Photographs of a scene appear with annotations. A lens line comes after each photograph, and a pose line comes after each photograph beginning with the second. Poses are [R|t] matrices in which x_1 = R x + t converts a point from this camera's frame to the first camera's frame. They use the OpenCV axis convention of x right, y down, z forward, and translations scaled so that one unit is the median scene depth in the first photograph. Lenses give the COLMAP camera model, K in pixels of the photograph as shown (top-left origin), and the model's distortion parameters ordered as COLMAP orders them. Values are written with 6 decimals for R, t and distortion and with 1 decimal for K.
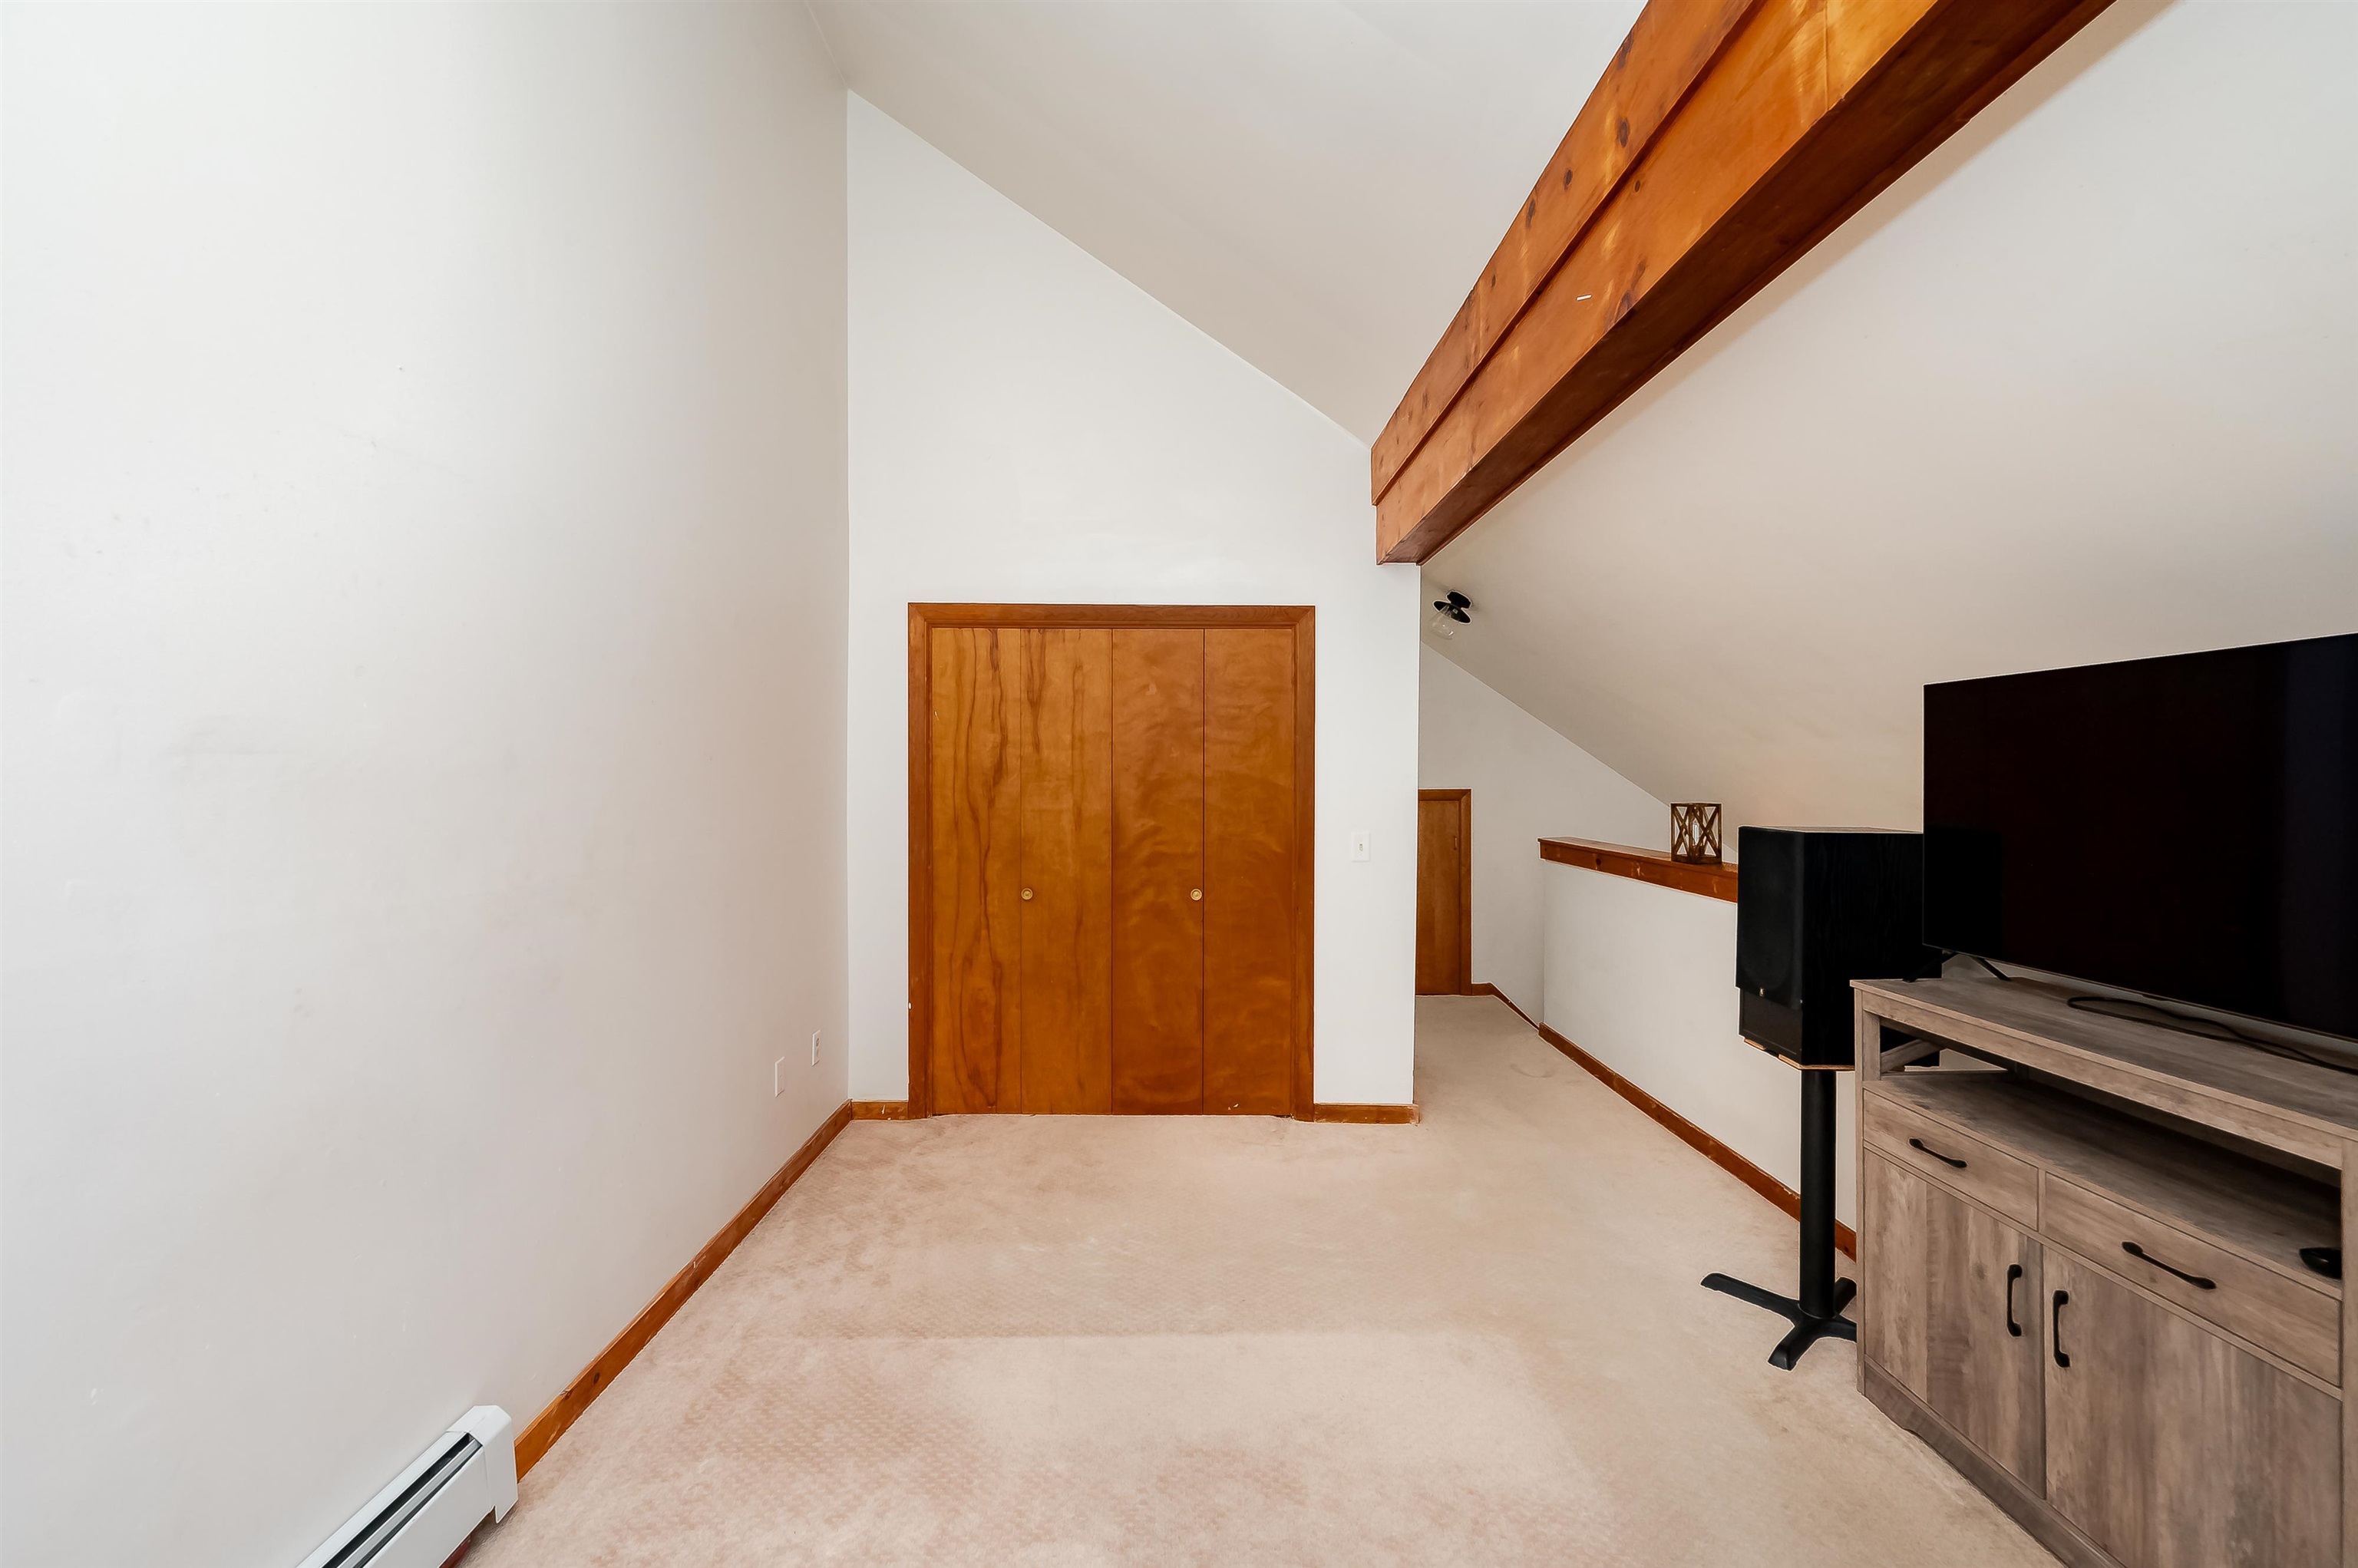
lens RADIAL K [[971.9, 0, 1179.0], [0, 971.9, 784.0], [0, 0, 1]] dist [-0.000307, -0.000088]
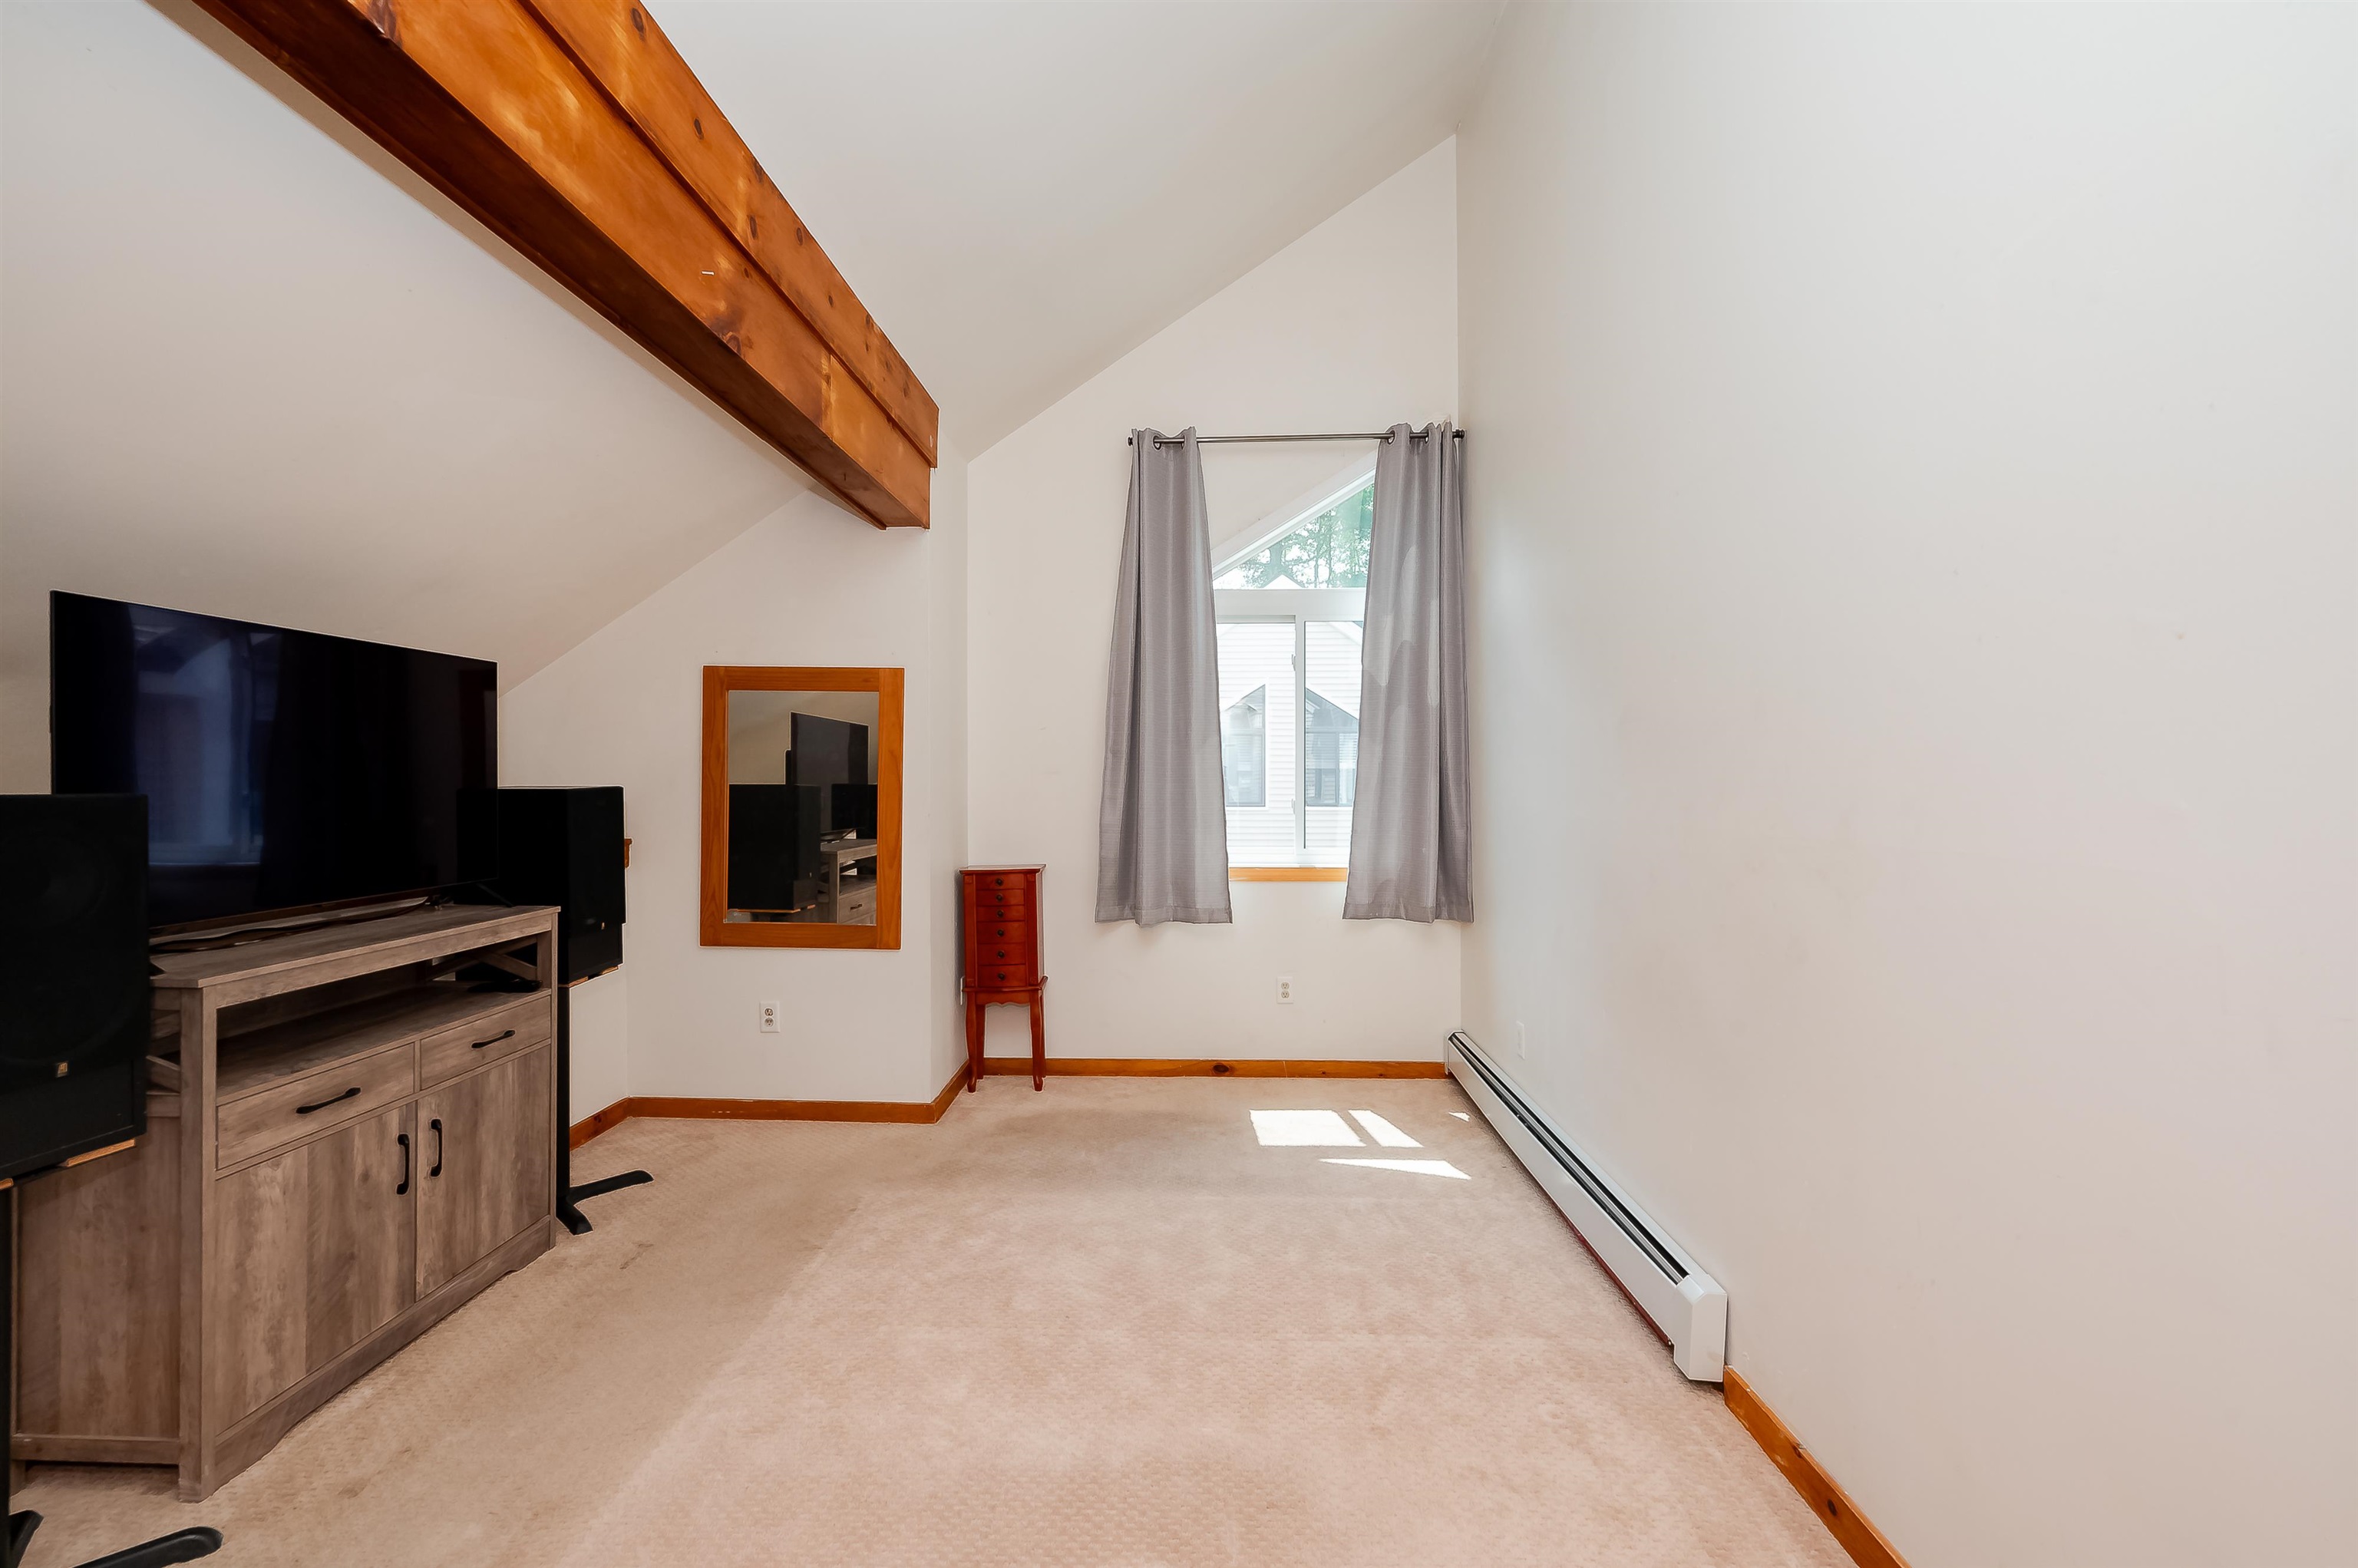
lens RADIAL K [[964.0, 0, 1176.6], [0, 964.0, 775.5], [0, 0, 1]] dist [-0.001203, -0.000138]
pose [[-0.999217, 0.000007, 0.039558, -0.135616], [0.000253, 0.999981, 0.006199, 0.040936], [-0.039557, 0.006204, -0.999198, 2.031330]]
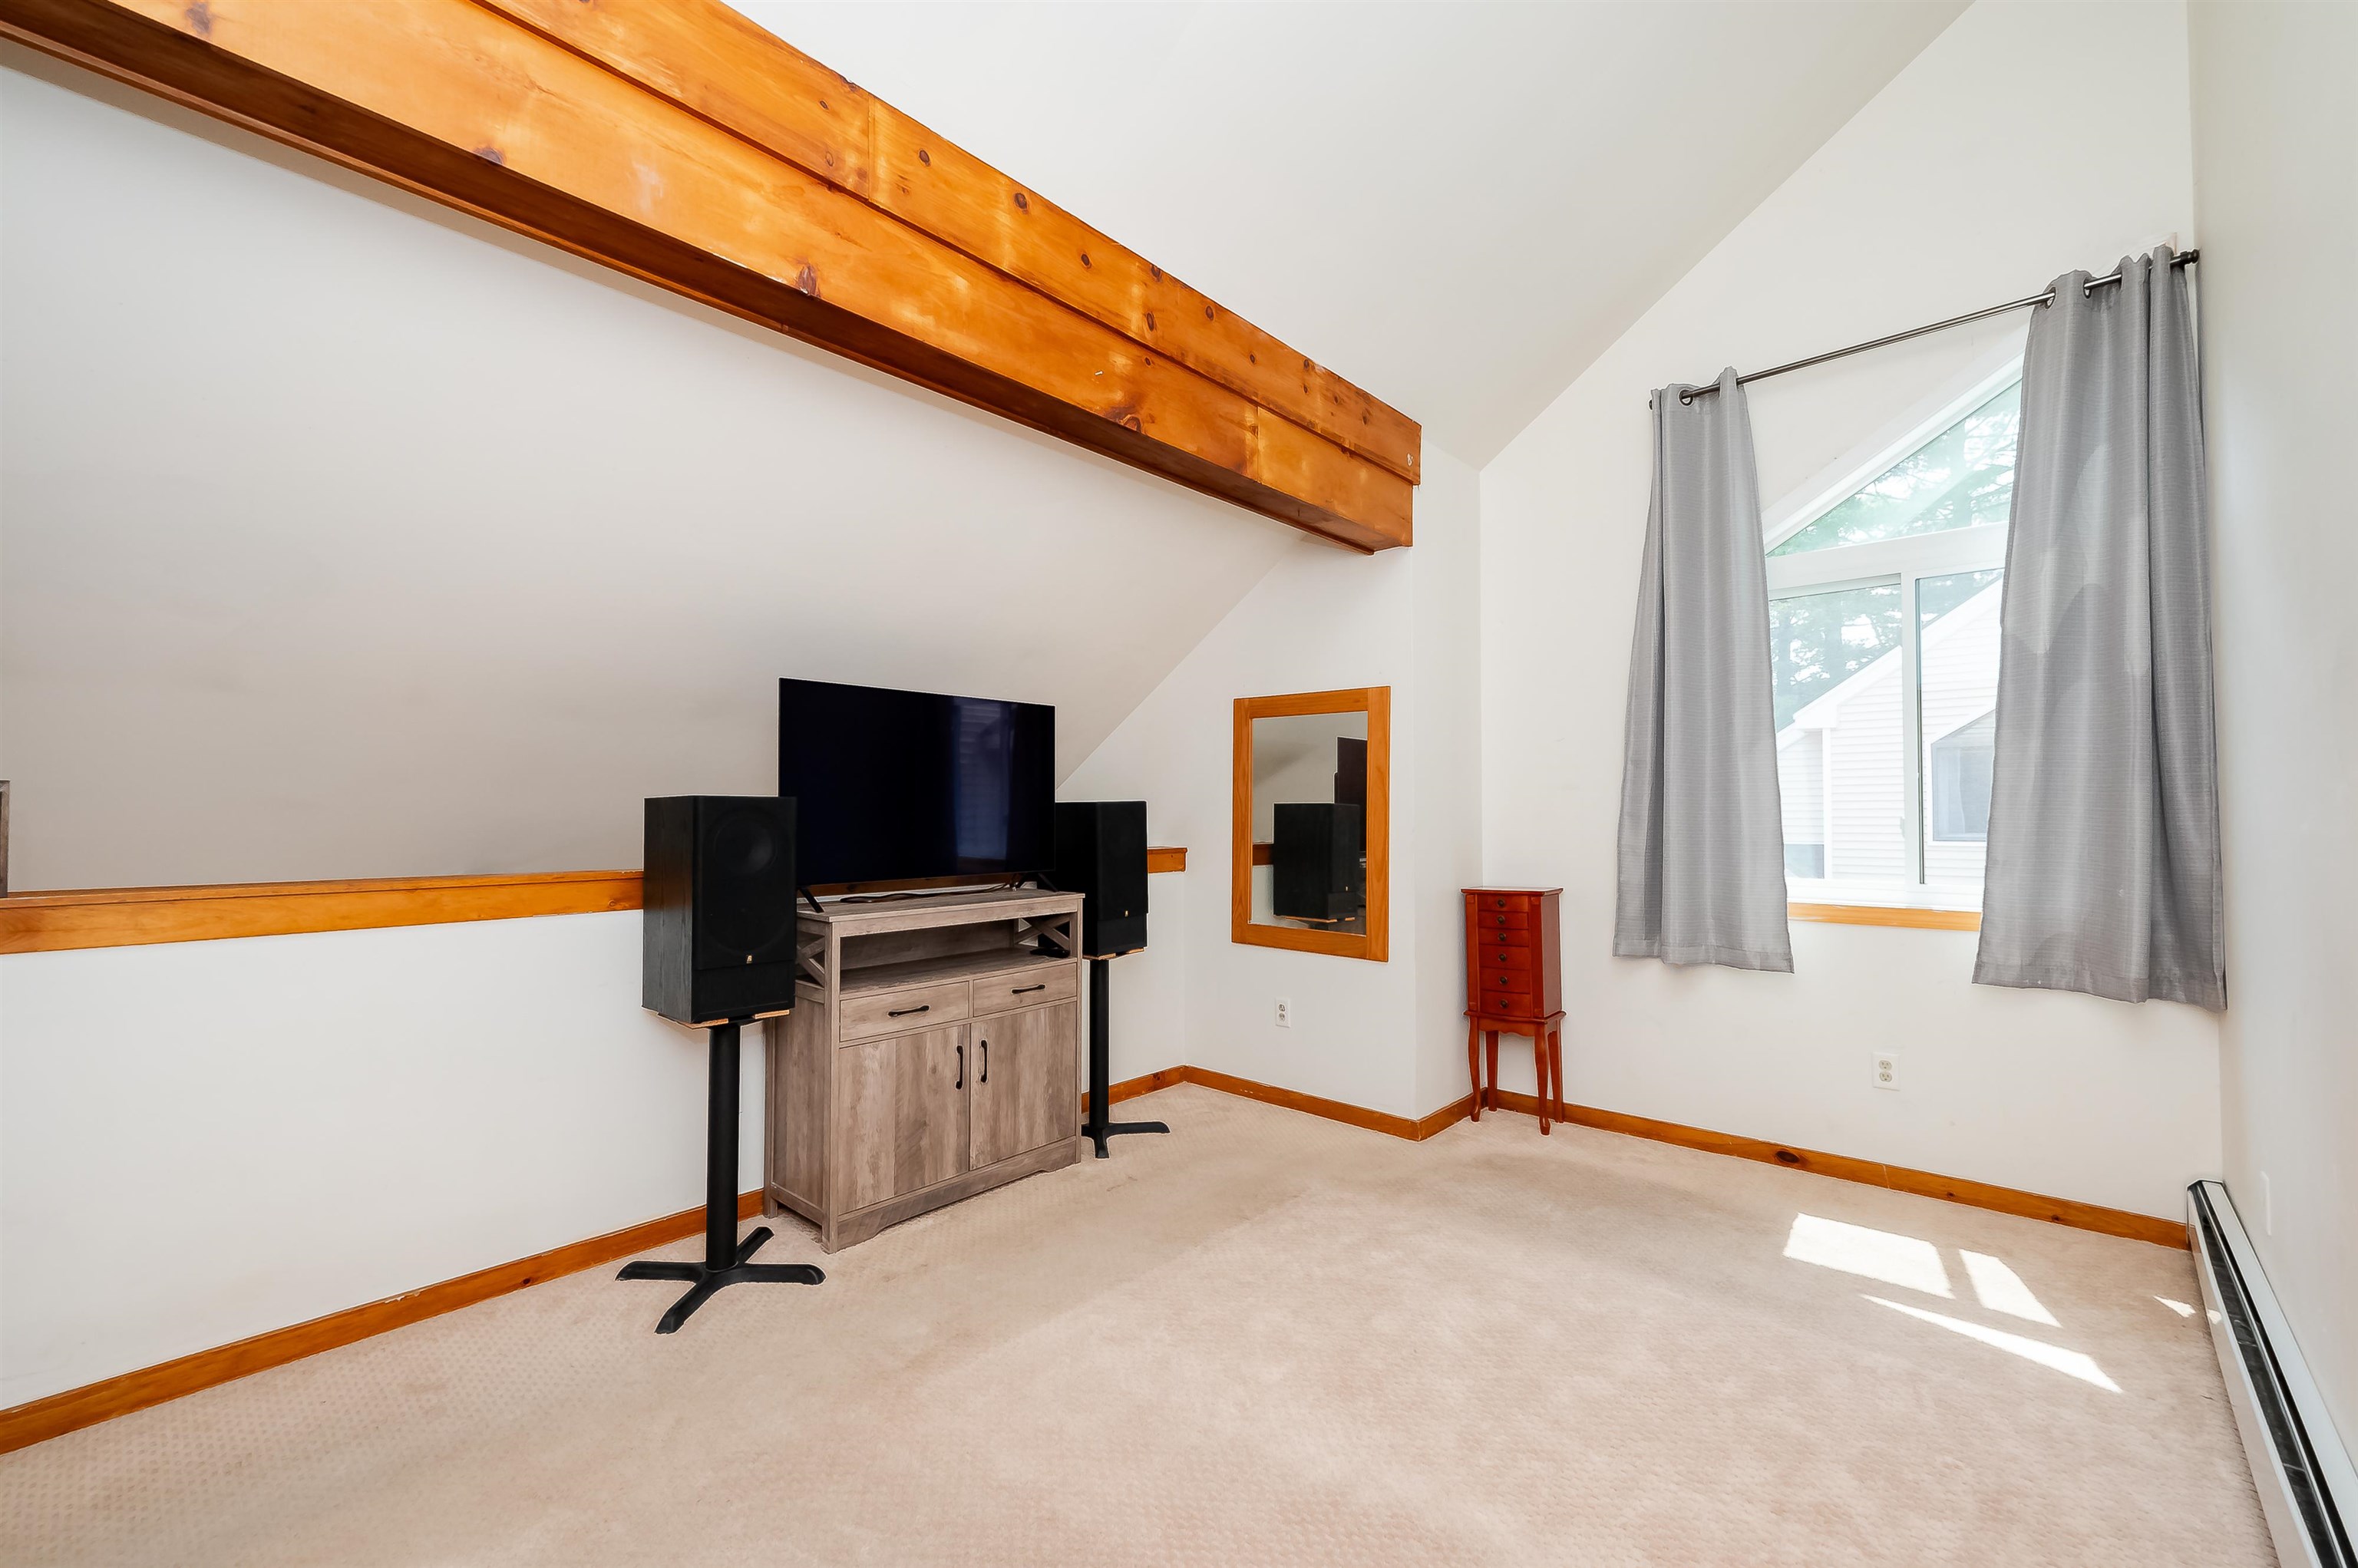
lens RADIAL K [[971.9, 0, 1179.0], [0, 971.9, 784.0], [0, 0, 1]] dist [-0.000307, -0.000088]
pose [[-0.740088, 0.021418, 0.672168, -0.527456], [0.008689, 0.999714, -0.022288, 0.078705], [-0.672453, -0.010655, -0.740063, 1.881856]]
